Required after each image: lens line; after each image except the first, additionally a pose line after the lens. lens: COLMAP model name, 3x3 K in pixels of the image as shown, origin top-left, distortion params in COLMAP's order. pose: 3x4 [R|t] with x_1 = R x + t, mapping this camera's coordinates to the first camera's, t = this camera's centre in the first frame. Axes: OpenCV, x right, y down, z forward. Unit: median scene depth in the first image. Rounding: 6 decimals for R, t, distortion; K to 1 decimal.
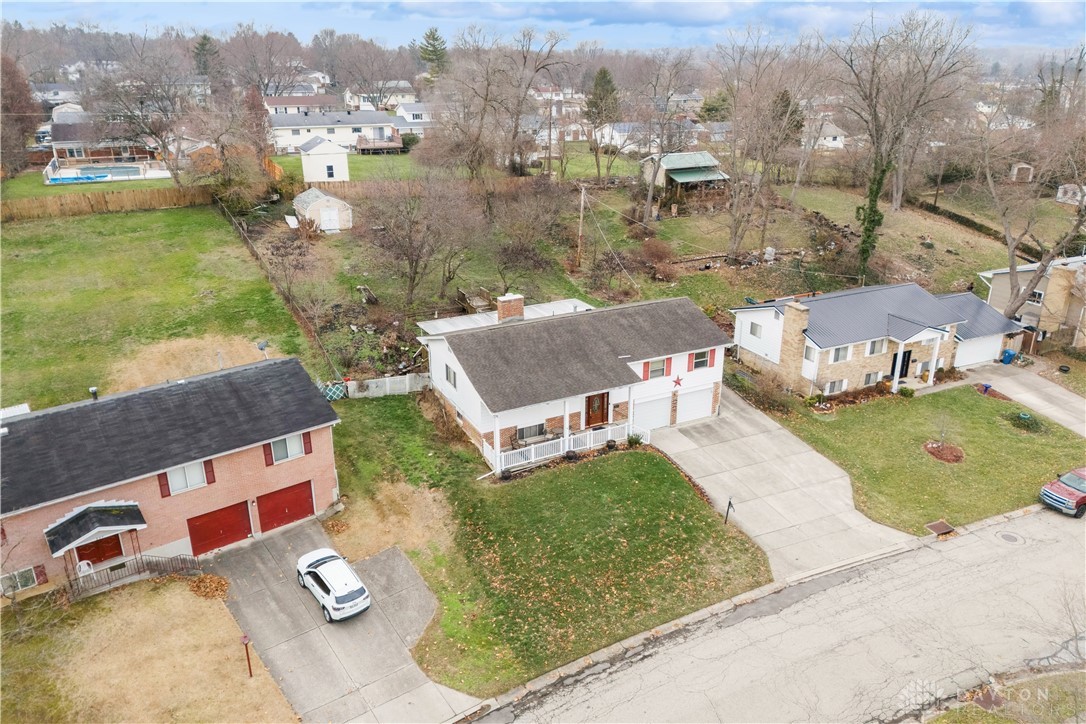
lens RADIAL K [[794.3, 0, 558.1], [0, 794.3, 356.8], [0, 0, 1]] dist [0.091770, -0.088695]
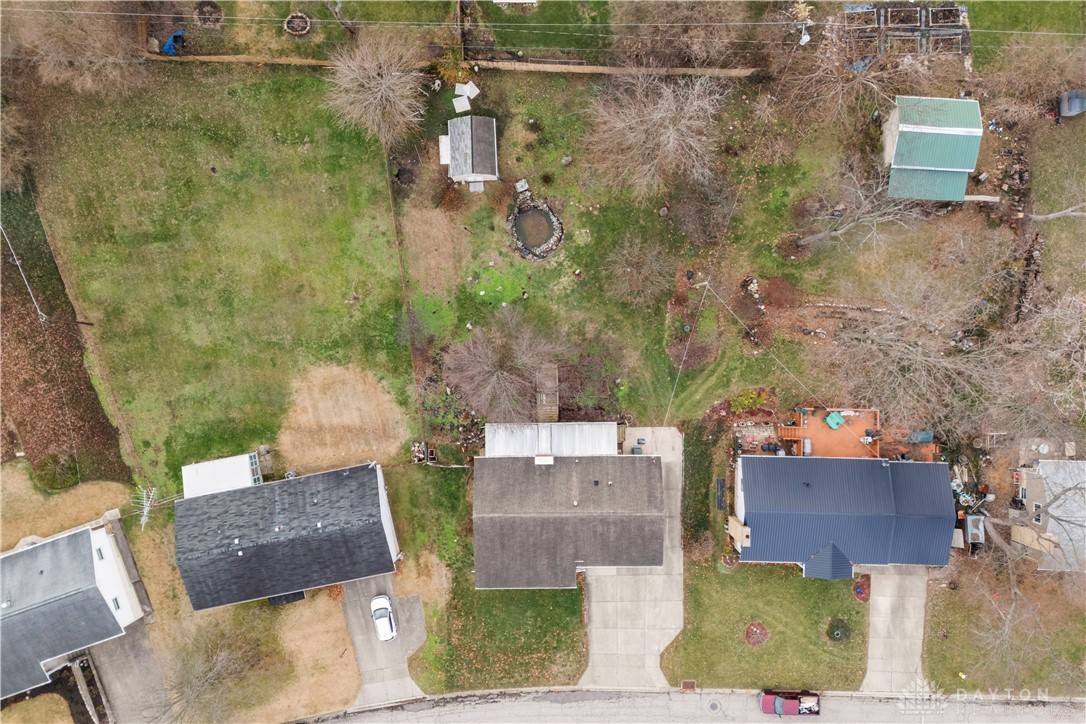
lens RADIAL K [[794.3, 0, 558.1], [0, 794.3, 356.8], [0, 0, 1]] dist [0.091770, -0.088695]
pose [[0.889896, 0.456159, -0.001916, -0.148273], [-0.164118, 0.324082, 0.931685, -1.769064], [0.425617, -0.828788, 0.363263, 0.835184]]
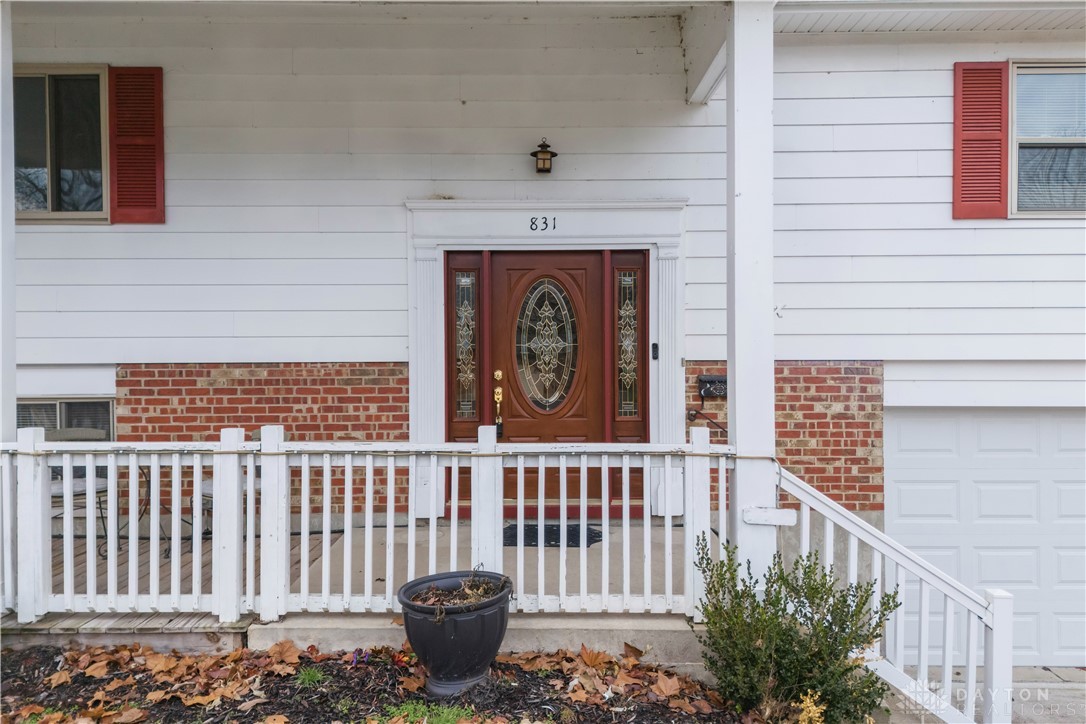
lens RADIAL K [[794.3, 0, 558.1], [0, 794.3, 356.8], [0, 0, 1]] dist [0.091770, -0.088695]
pose [[0.888145, 0.001590, -0.459560, 0.128572], [-0.162985, 0.936083, -0.311746, 0.119867], [0.429690, 0.351777, 0.831637, 1.015673]]
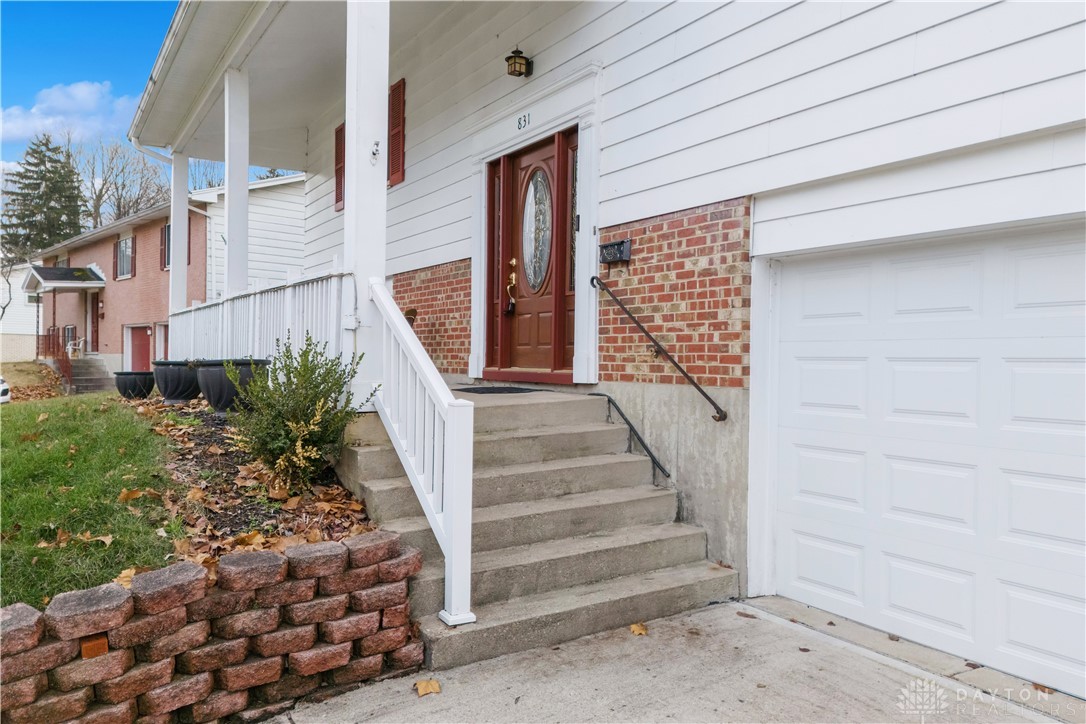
lens RADIAL K [[794.3, 0, 558.1], [0, 794.3, 356.8], [0, 0, 1]] dist [0.091770, -0.088695]
pose [[0.117605, 0.005281, -0.993046, 0.228256], [-0.367172, 0.929354, -0.038541, 0.099980], [0.922688, 0.369152, 0.111236, 1.138521]]
